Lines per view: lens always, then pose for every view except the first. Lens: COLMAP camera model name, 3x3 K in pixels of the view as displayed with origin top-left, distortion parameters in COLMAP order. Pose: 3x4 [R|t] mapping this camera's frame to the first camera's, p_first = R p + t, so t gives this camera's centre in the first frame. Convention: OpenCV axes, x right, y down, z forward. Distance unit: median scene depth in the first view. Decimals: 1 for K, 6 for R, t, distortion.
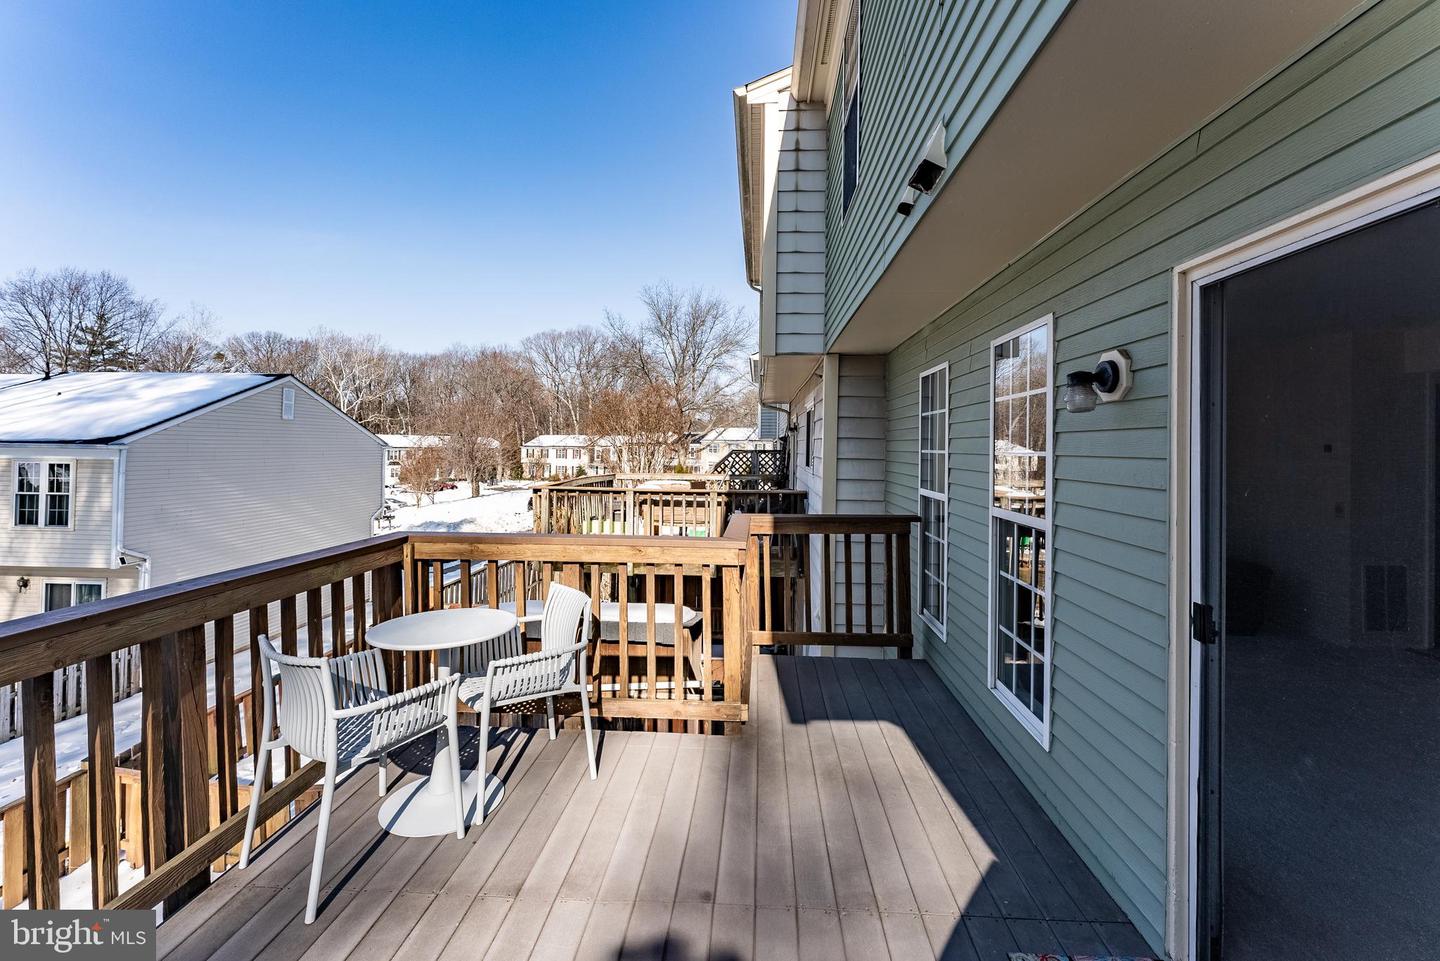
lens RADIAL K [[587.5, 0, 732.8], [0, 587.5, 428.1], [0, 0, 1]] dist [0.000515, -0.000282]
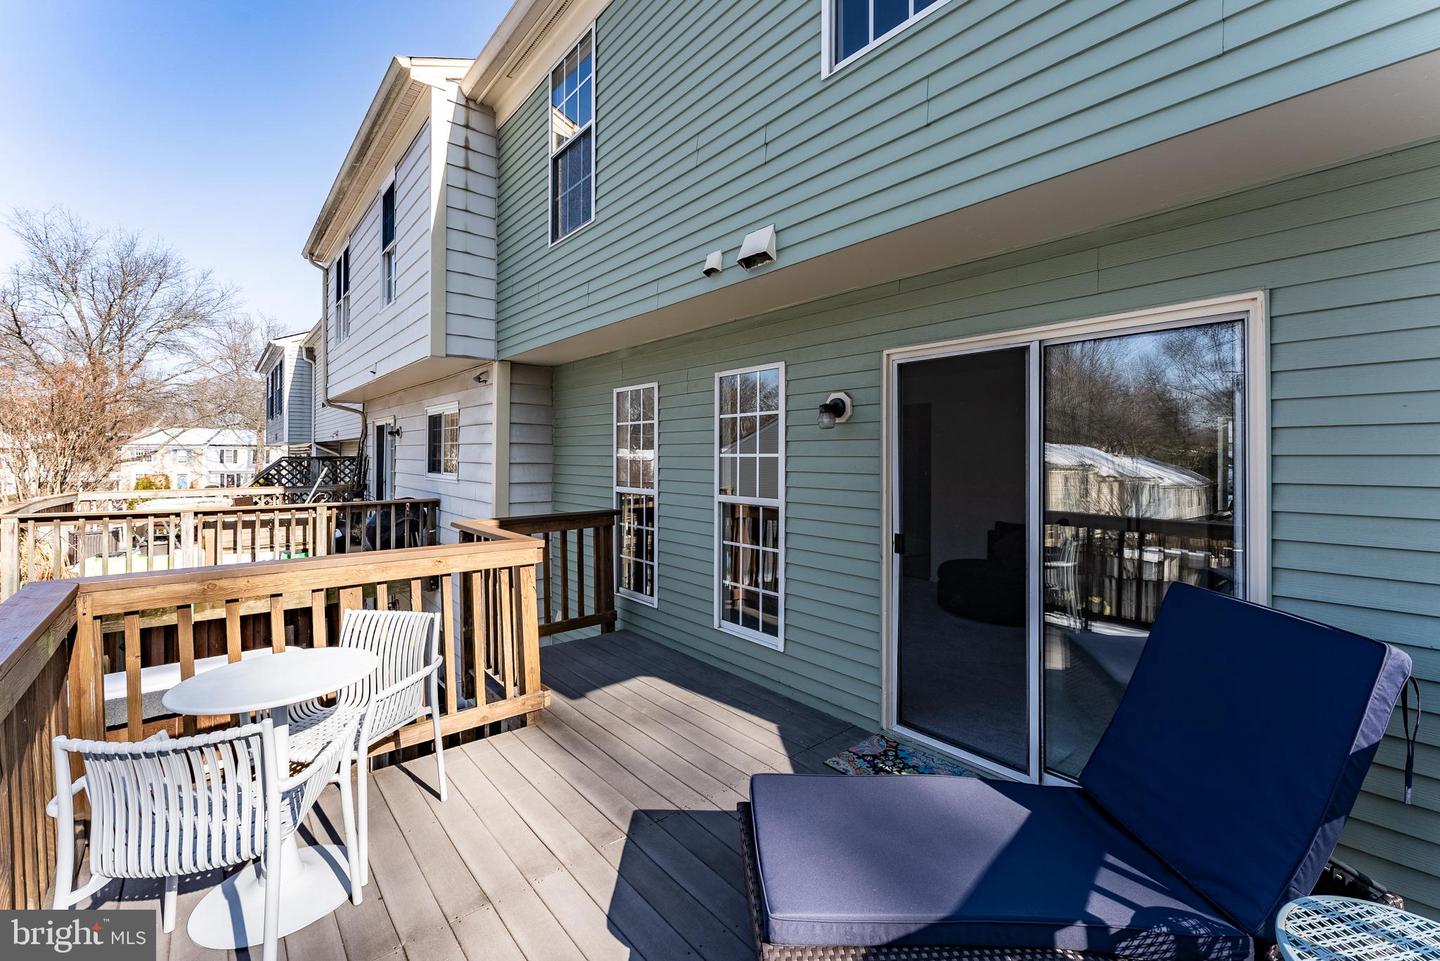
lens RADIAL K [[587.5, 0, 696.6], [0, 587.5, 437.6], [0, 0, 1]] dist [0.000515, -0.000282]
pose [[0.742002, 0.013742, 0.670257, -0.366816], [-0.018300, 0.999833, -0.000241, 0.001678], [-0.670148, -0.012087, 0.742129, 0.018055]]
